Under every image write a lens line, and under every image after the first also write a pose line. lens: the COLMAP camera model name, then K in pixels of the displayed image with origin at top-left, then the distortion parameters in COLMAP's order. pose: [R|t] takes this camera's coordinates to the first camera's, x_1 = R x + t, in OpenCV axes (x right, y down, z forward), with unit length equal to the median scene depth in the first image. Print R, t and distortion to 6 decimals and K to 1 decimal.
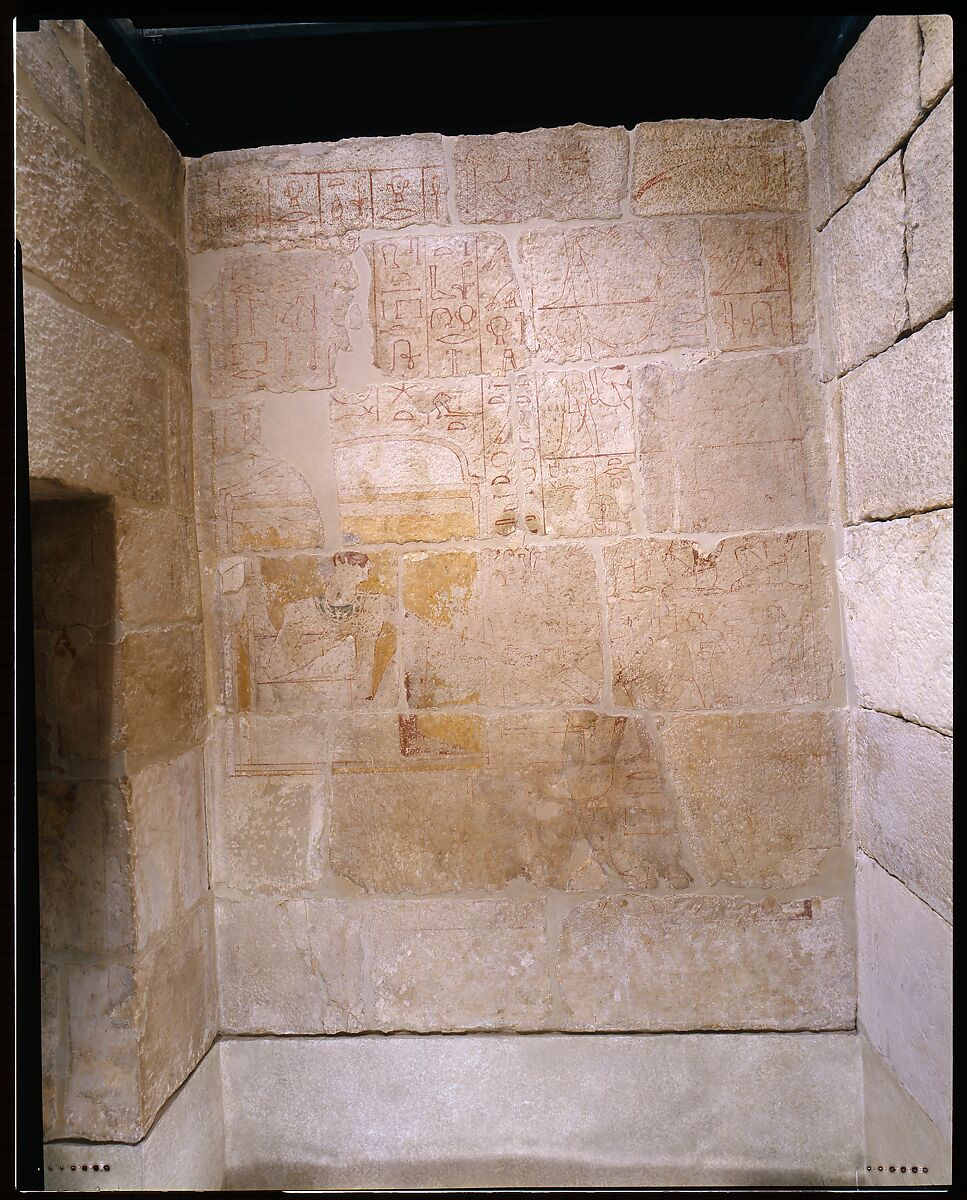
lens RADIAL K [[620.4, 0, 497.7], [0, 620.4, 559.9], [0, 0, 1]] dist [-0.040429, 0.036667]
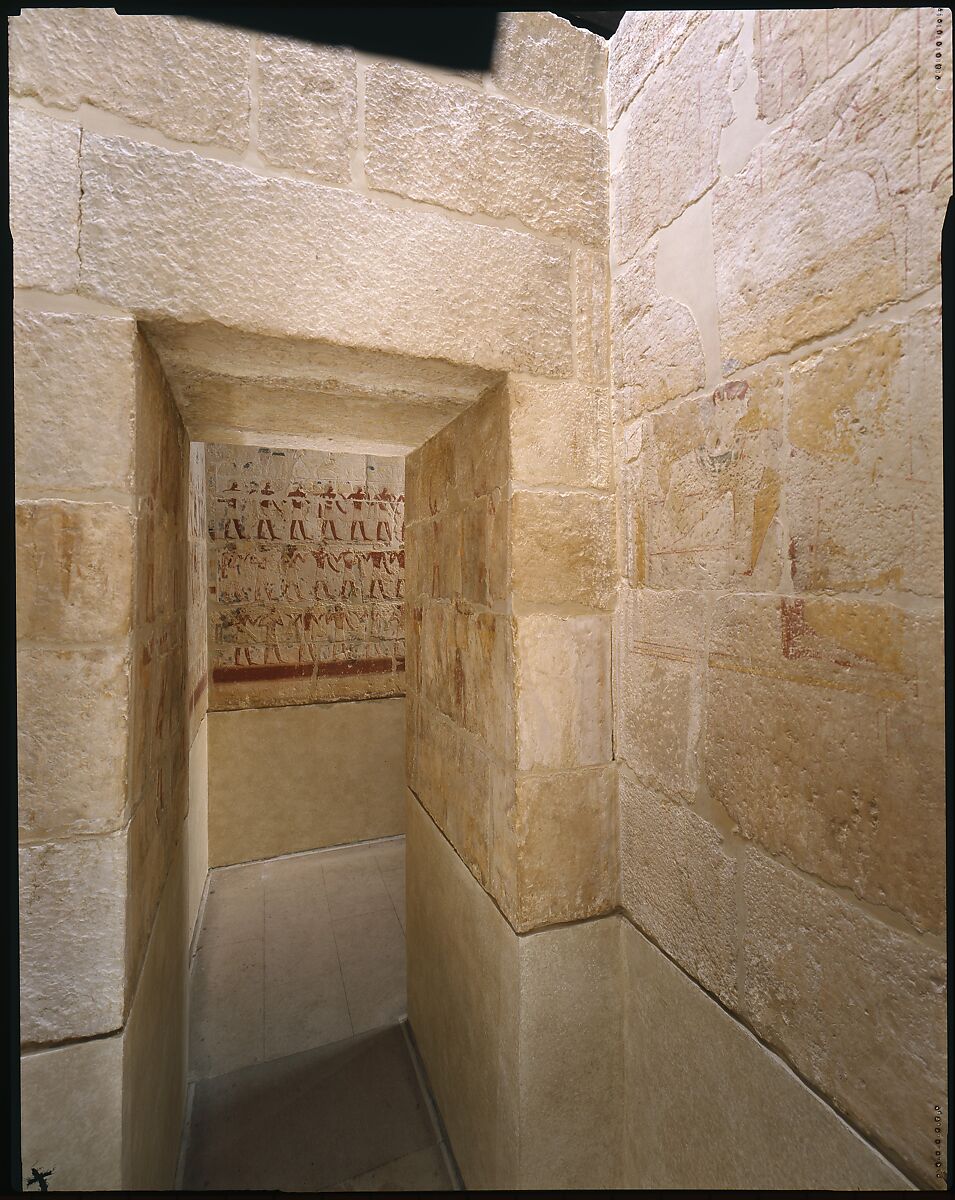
lens RADIAL K [[586.1, 0, 476.2], [0, 586.1, 559.0], [0, 0, 1]] dist [-0.004091, 0.000474]
pose [[0.392594, 0.009262, -0.919665, 0.311574], [0.005922, 0.999903, 0.012598, 0.196057], [0.919693, -0.010392, 0.392501, 0.425349]]
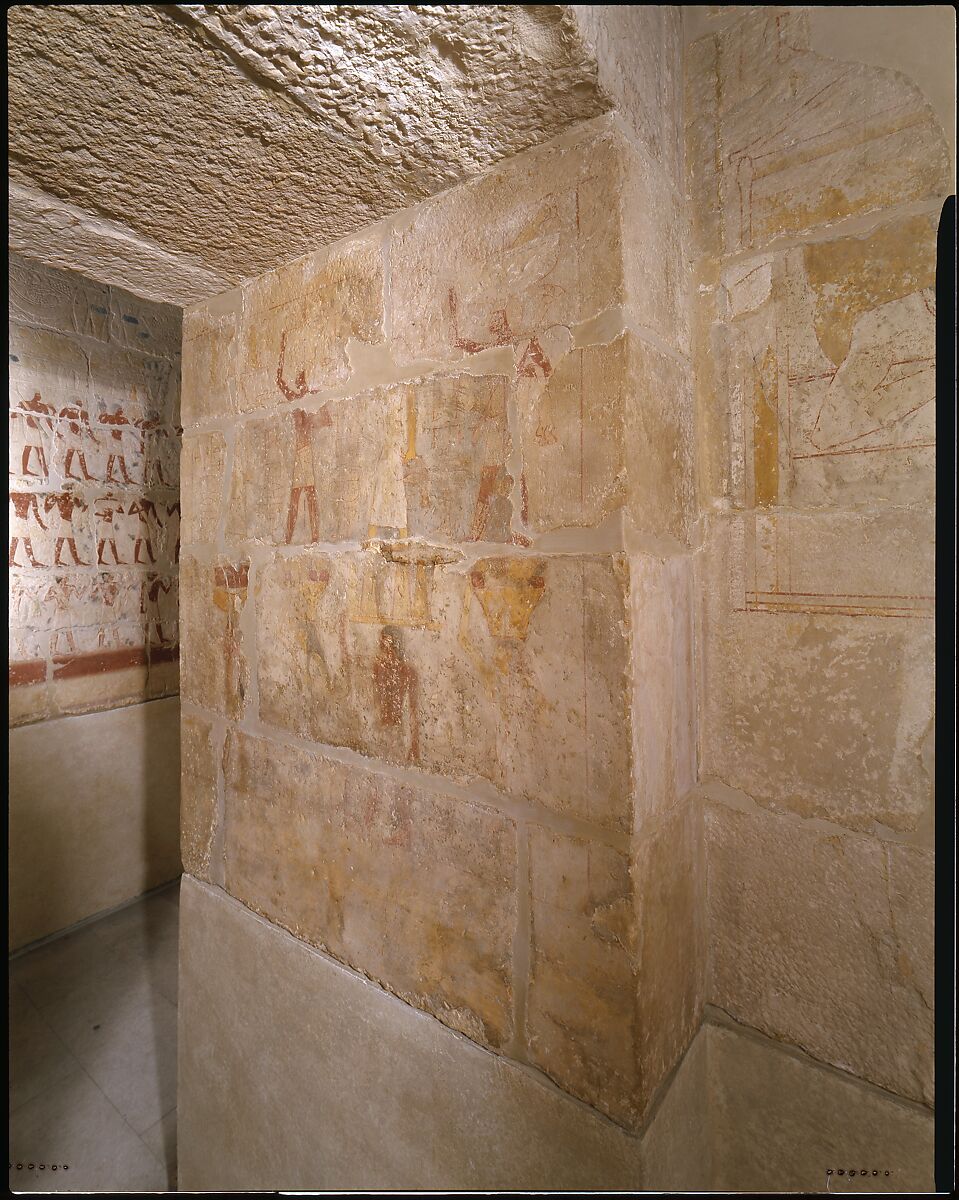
lens RADIAL K [[601.7, 0, 417.2], [0, 601.7, 537.7], [0, 0, 1]] dist [-0.000520, 0.001498]
pose [[0.817014, 0.020251, -0.576262, -0.352221], [-0.017633, 0.999793, 0.010135, 0.280389], [0.576348, 0.001881, 0.817202, 0.312963]]
